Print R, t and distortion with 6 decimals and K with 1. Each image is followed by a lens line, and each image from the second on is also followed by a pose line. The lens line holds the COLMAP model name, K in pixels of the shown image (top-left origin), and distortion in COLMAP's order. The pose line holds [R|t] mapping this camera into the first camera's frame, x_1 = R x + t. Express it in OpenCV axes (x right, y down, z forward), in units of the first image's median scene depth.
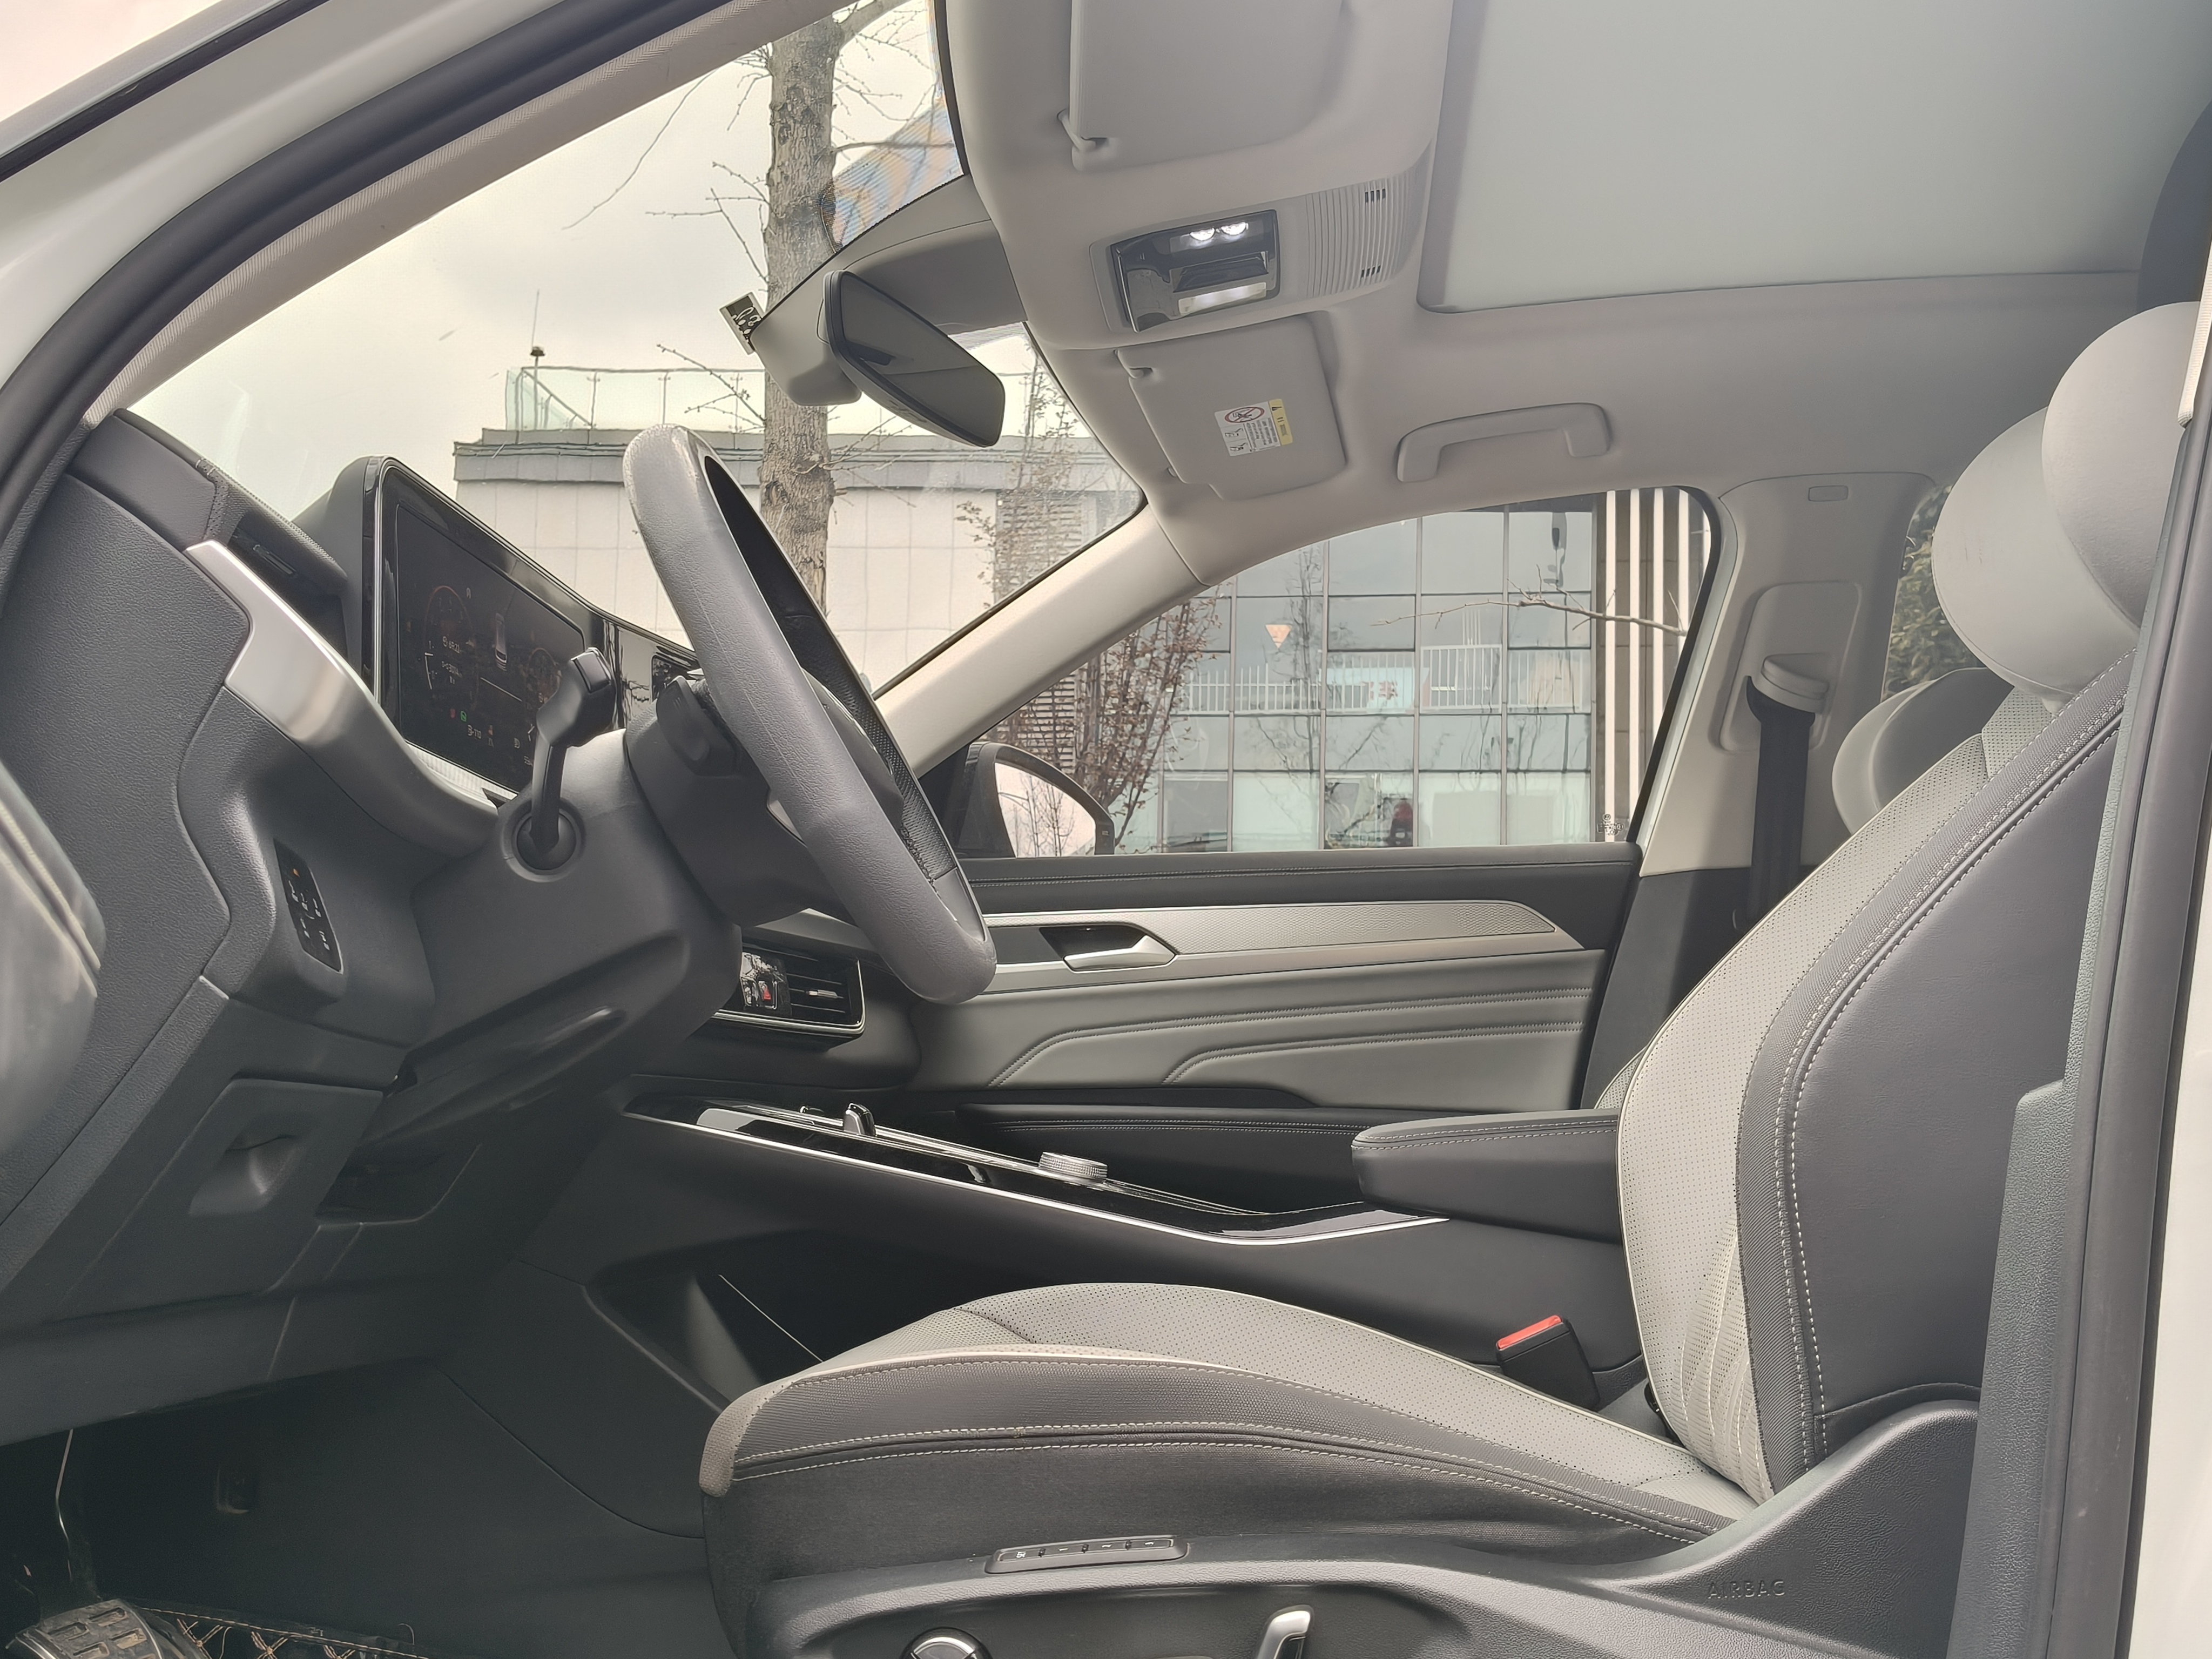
lens RADIAL K [[2273.0, 0, 1002.5], [0, 2273.0, 881.2], [0, 0, 1]] dist [0.014500, 0.000000]
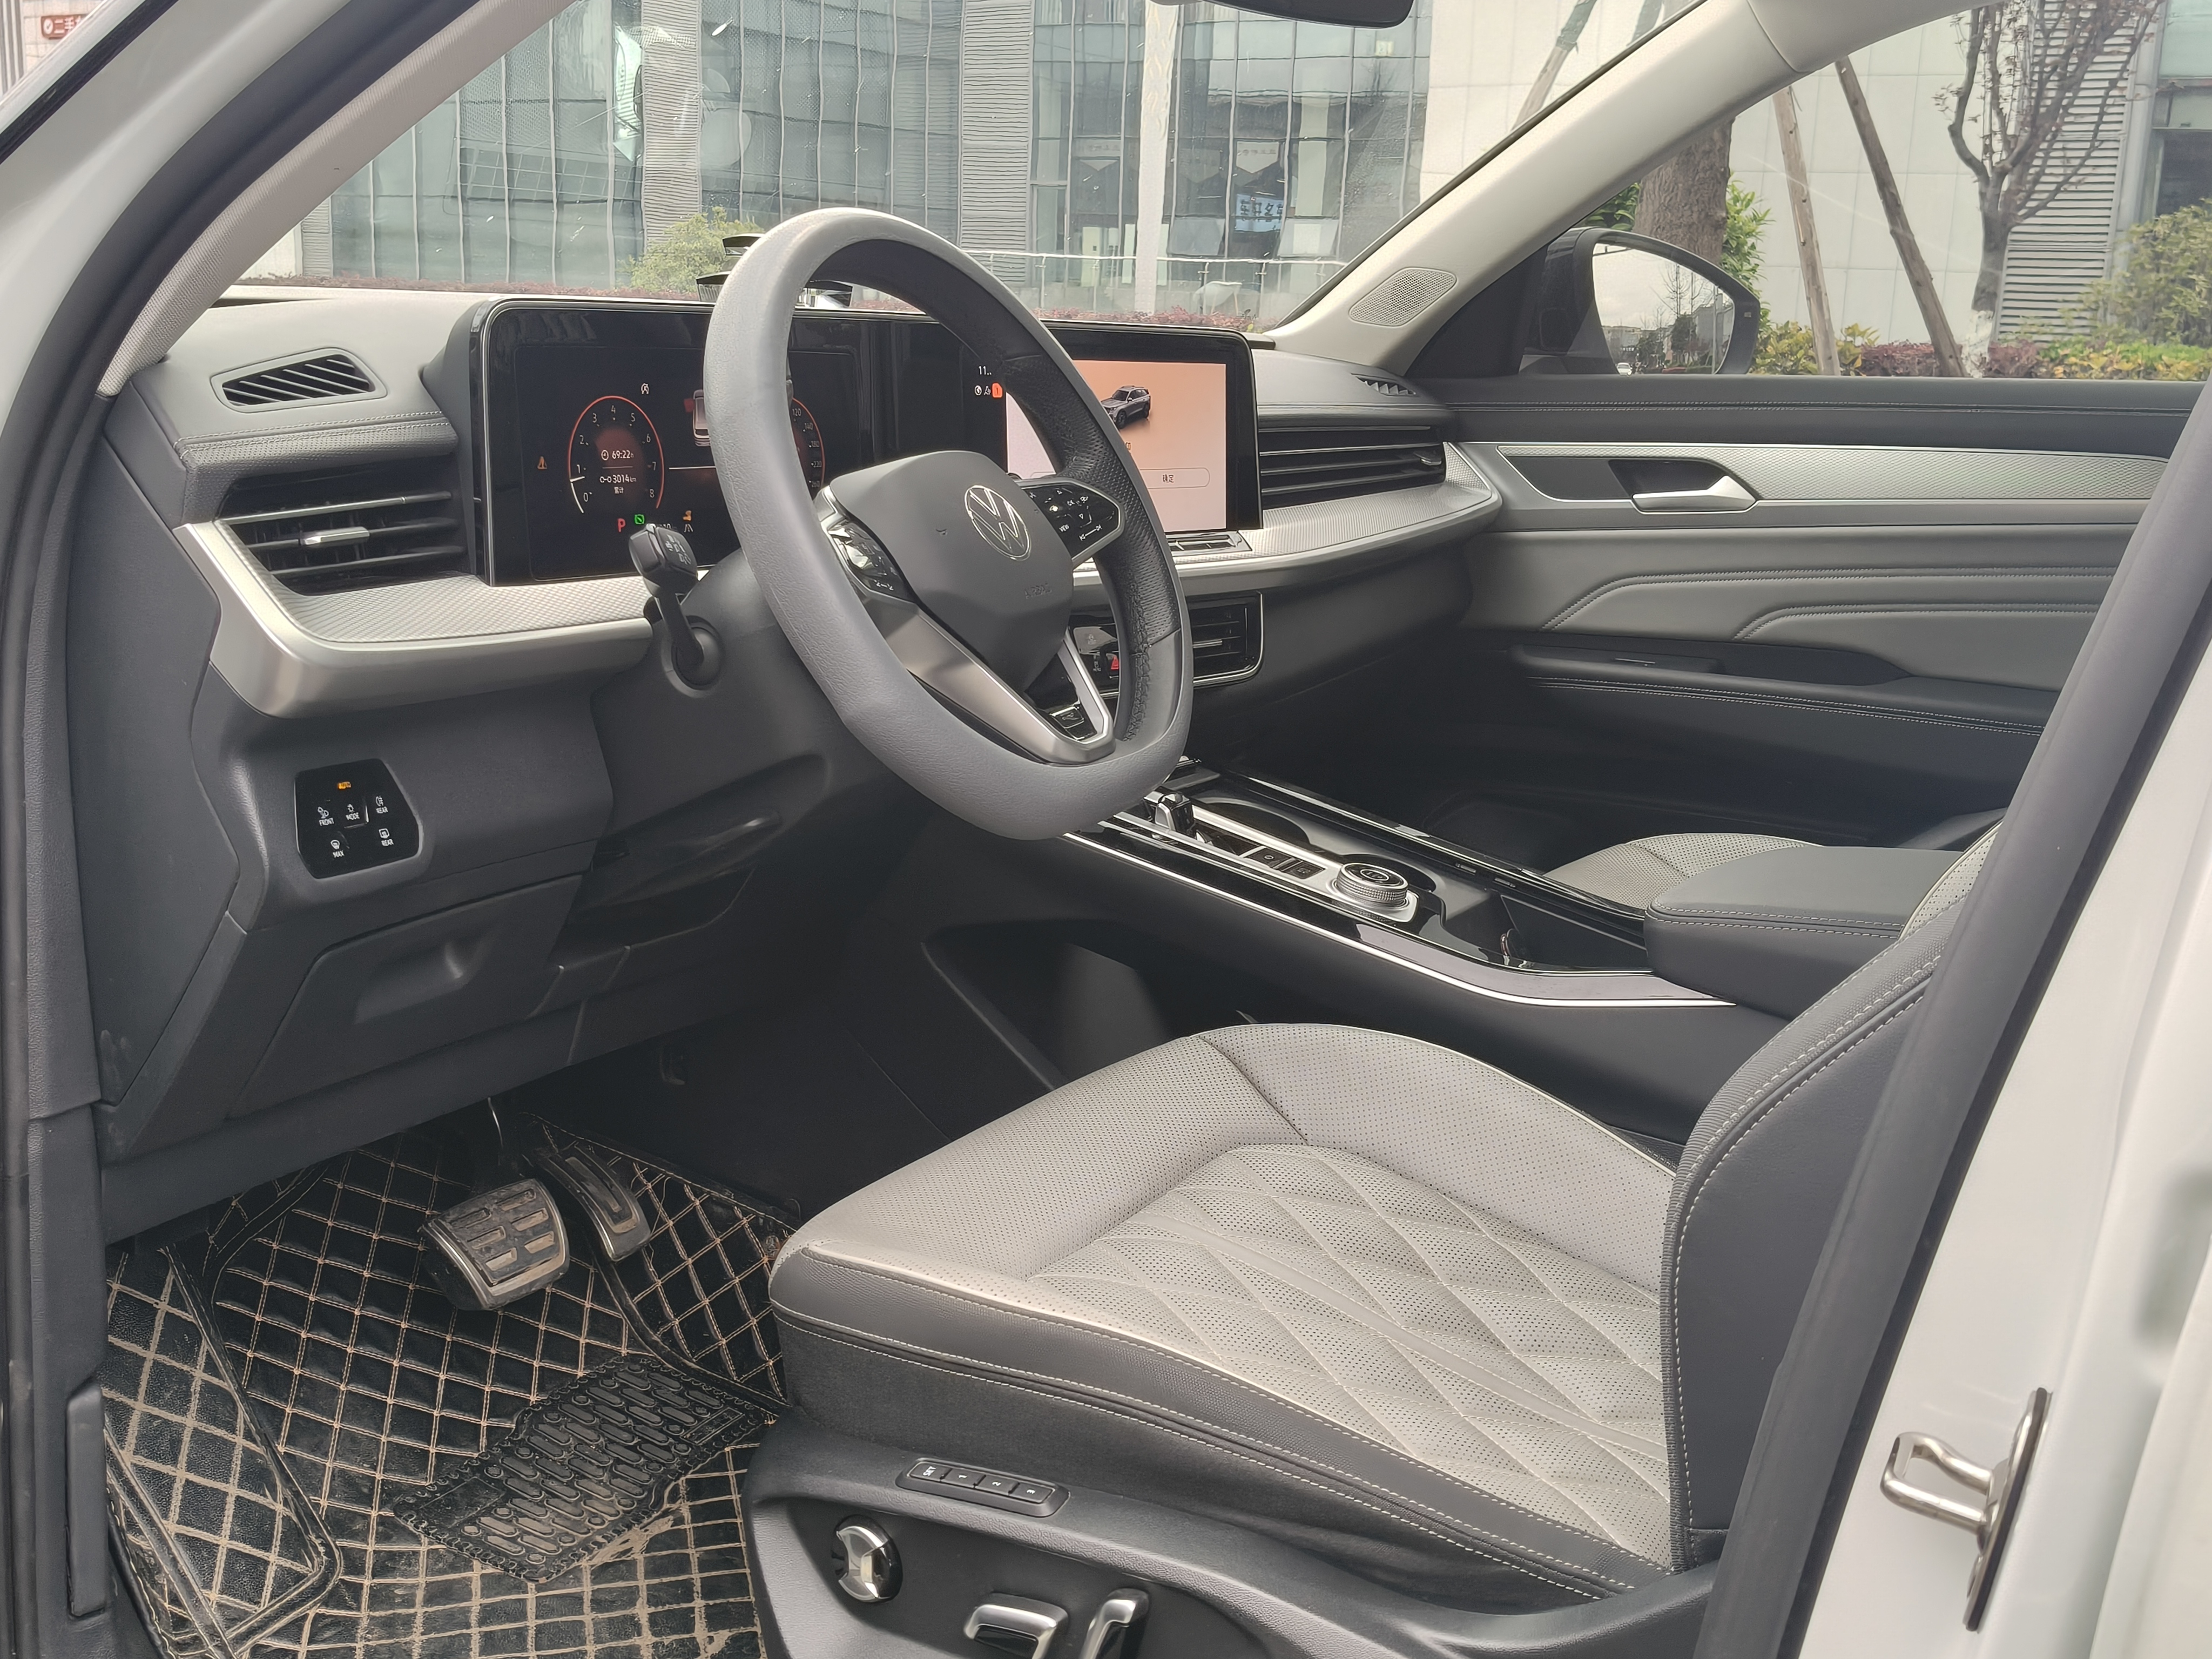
lens RADIAL K [[2273.0, 0, 1104.8], [0, 2273.0, 831.4], [0, 0, 1]] dist [0.014500, 0.000000]
pose [[0.915342, 0.106733, -0.388274, 0.351108], [0.031249, 0.942496, 0.332752, -0.260591], [0.401462, -0.316716, 0.859371, 0.146177]]
